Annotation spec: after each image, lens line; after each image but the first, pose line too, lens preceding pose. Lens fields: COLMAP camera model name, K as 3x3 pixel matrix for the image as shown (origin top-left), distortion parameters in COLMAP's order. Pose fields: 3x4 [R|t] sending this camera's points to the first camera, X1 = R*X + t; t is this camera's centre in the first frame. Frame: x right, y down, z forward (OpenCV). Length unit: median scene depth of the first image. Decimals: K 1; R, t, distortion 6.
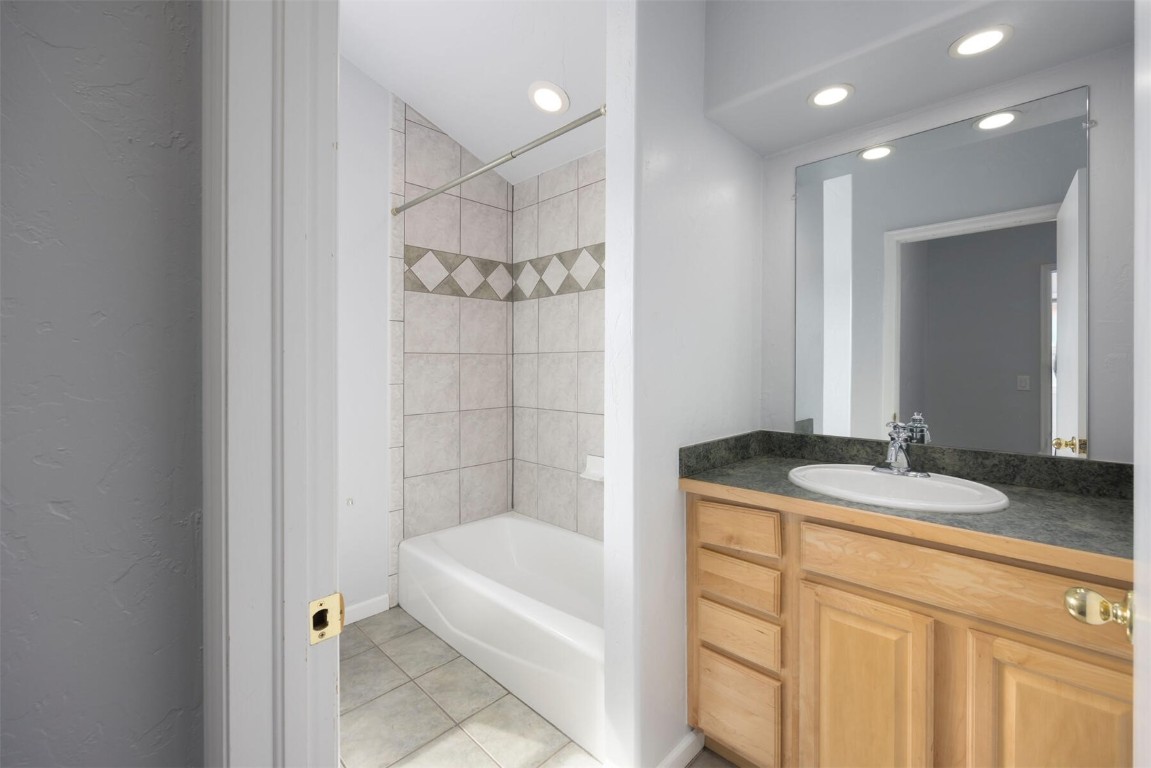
lens RADIAL K [[475.7, 0, 581.6], [0, 475.7, 368.5], [0, 0, 1]] dist [-0.007208, 0.000056]
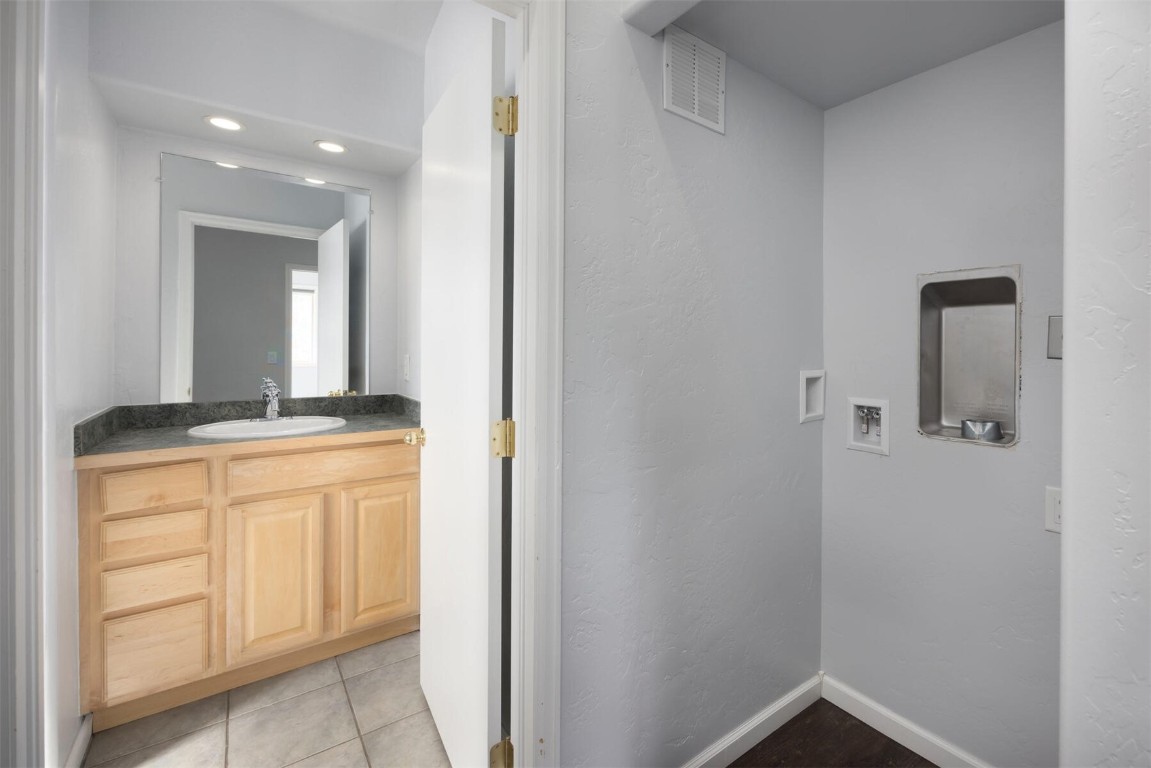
lens RADIAL K [[475.7, 0, 581.6], [0, 475.7, 368.5], [0, 0, 1]] dist [-0.007208, 0.000056]
pose [[0.208306, -0.035255, 0.977428, -0.562573], [-0.012733, 0.999168, 0.038753, 0.006207], [-0.977981, -0.020518, 0.207684, -0.196222]]
